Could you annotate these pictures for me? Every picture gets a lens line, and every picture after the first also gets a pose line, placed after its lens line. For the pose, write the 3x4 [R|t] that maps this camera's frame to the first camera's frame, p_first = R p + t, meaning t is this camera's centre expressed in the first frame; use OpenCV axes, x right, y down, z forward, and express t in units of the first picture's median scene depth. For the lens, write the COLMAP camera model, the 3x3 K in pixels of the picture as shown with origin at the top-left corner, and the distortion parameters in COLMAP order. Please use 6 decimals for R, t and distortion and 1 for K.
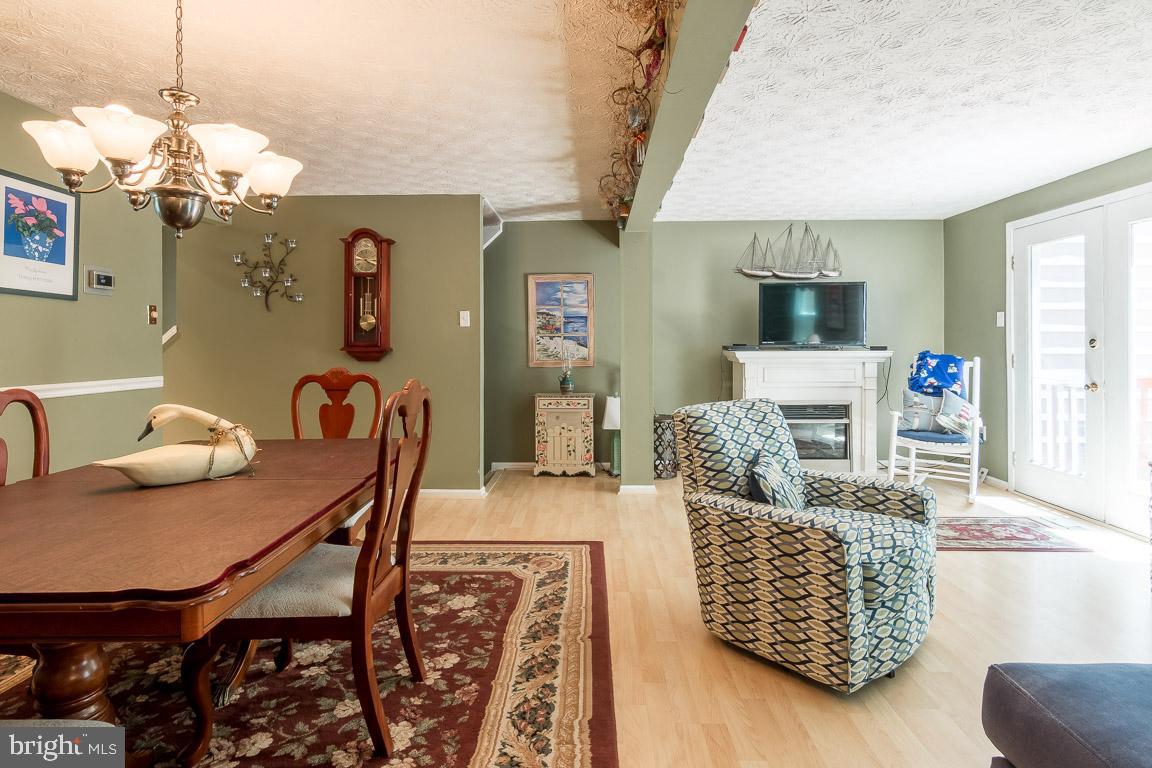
lens RADIAL K [[596.1, 0, 575.3], [0, 596.1, 341.5], [0, 0, 1]] dist [-0.000933, 0.000616]
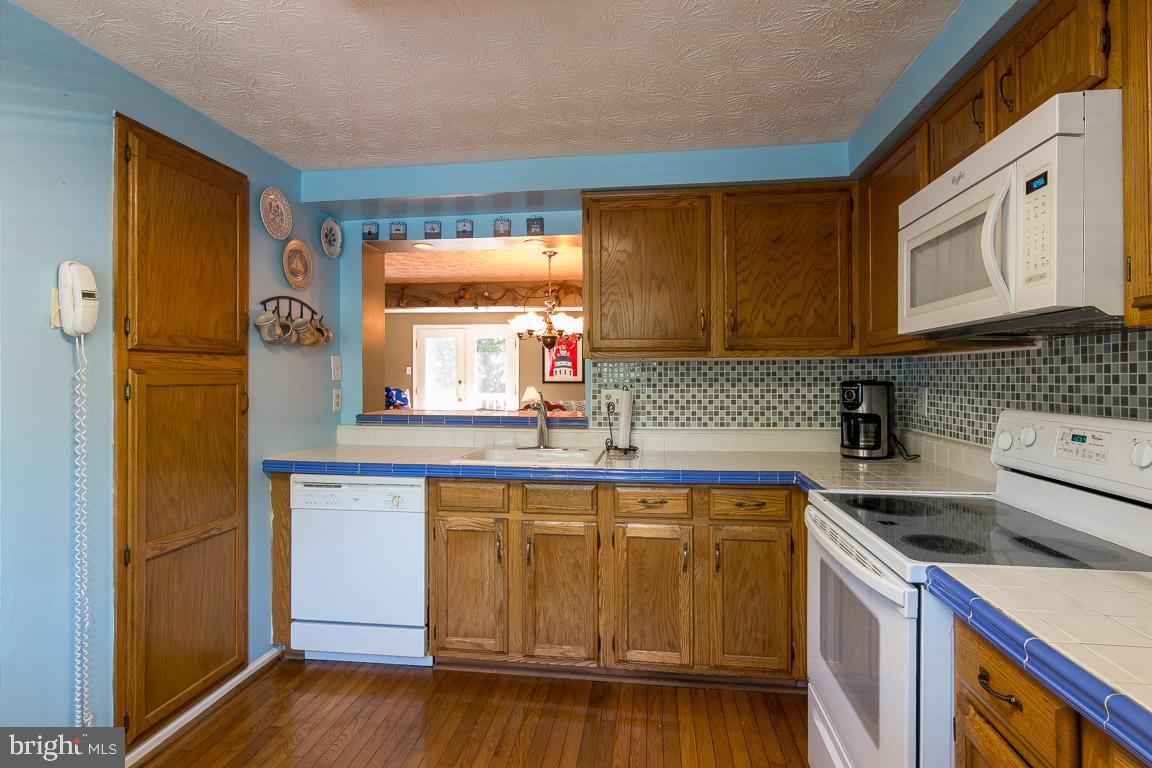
lens RADIAL K [[588.3, 0, 575.0], [0, 588.3, 375.7], [0, 0, 1]] dist [-0.001132, 0.000168]
pose [[0.107323, 0.000530, 0.994224, -1.972933], [-0.005369, 0.999986, 0.000047, -0.037167], [-0.994210, -0.005343, 0.107324, 0.335035]]
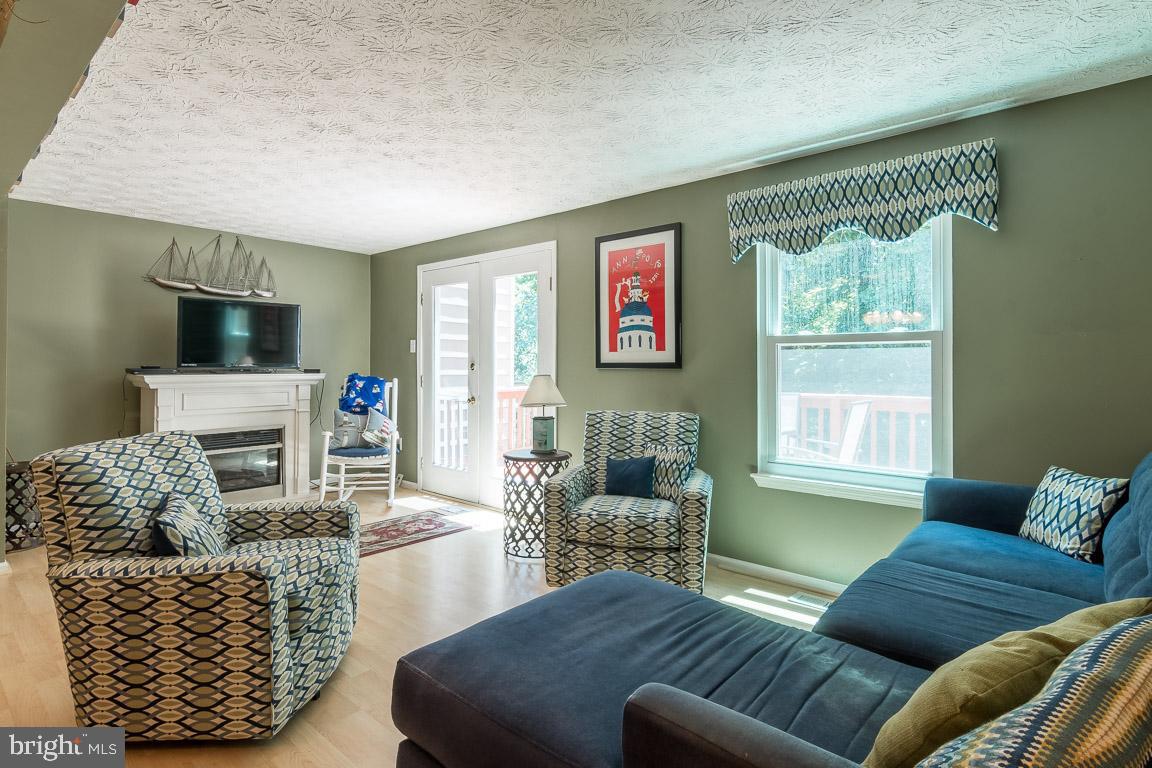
lens RADIAL K [[579.8, 0, 579.2], [0, 579.8, 366.8], [0, 0, 1]] dist [0.002498, 0.000845]
pose [[0.624948, 0.000817, 0.780666, 0.031306], [-0.005223, 0.999981, 0.003135, -0.002381], [-0.780649, -0.006037, 0.624941, 0.033193]]
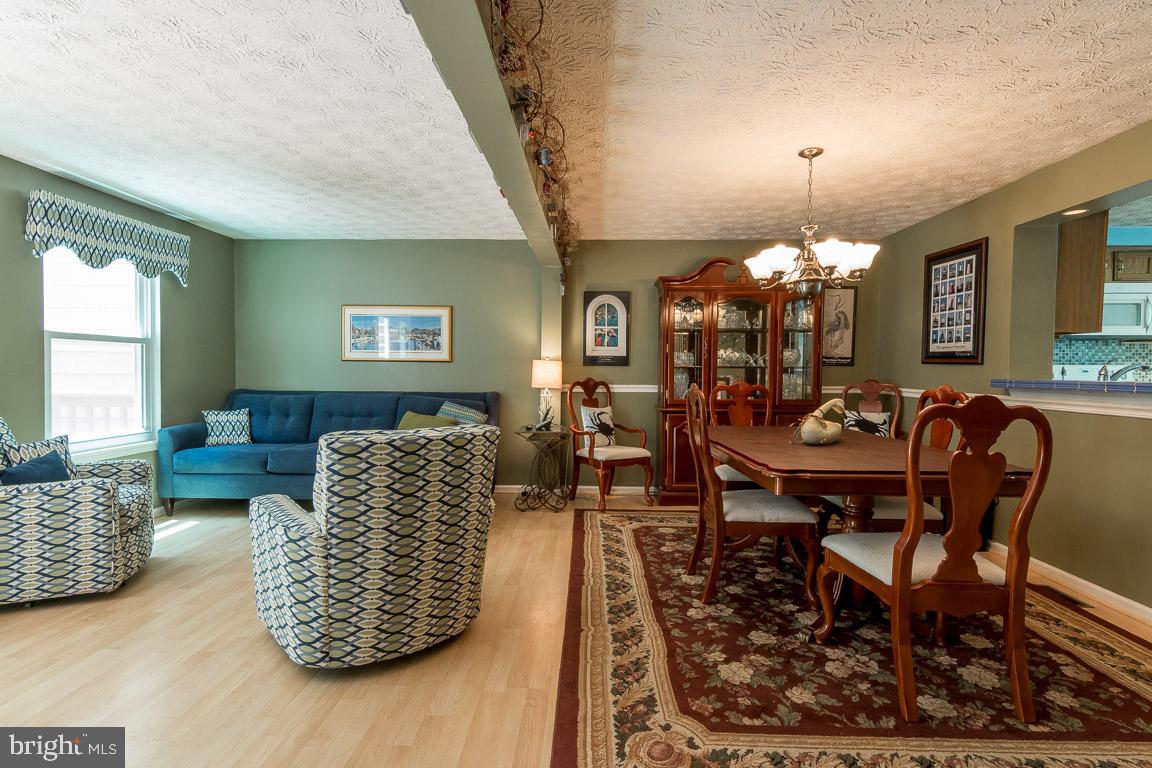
lens RADIAL K [[576.8, 0, 576.0], [0, 576.8, 384.0], [0, 0, 1]] dist [-0.001767, 0.000955]
pose [[-0.999991, -0.004045, -0.001465, 0.030748], [-0.004074, 0.999776, 0.020760, 0.020874], [0.001381, 0.020765, -0.999783, 1.605723]]
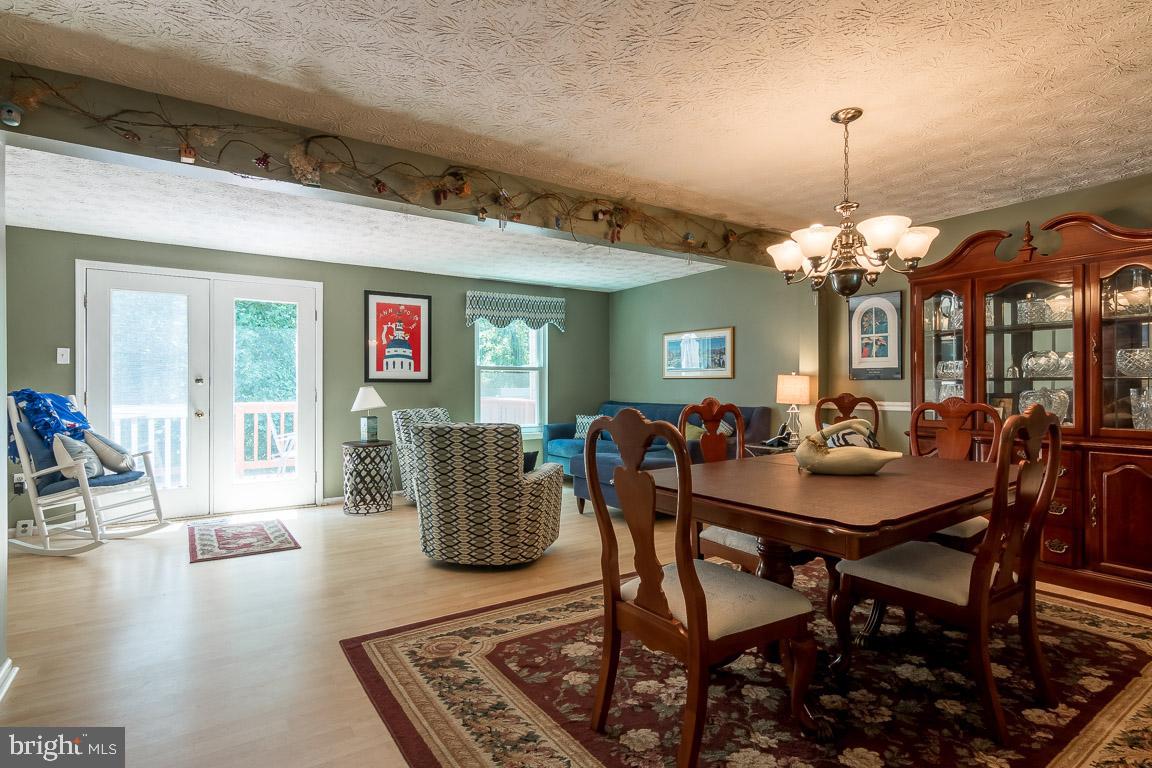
lens RADIAL K [[579.1, 0, 575.7], [0, 579.1, 386.2], [0, 0, 1]] dist [-0.003128, -0.000620]
pose [[-0.582057, 0.002595, 0.813144, -0.833547], [0.000569, 0.999996, -0.002785, 0.022827], [-0.813148, -0.001159, -0.582056, 1.379219]]
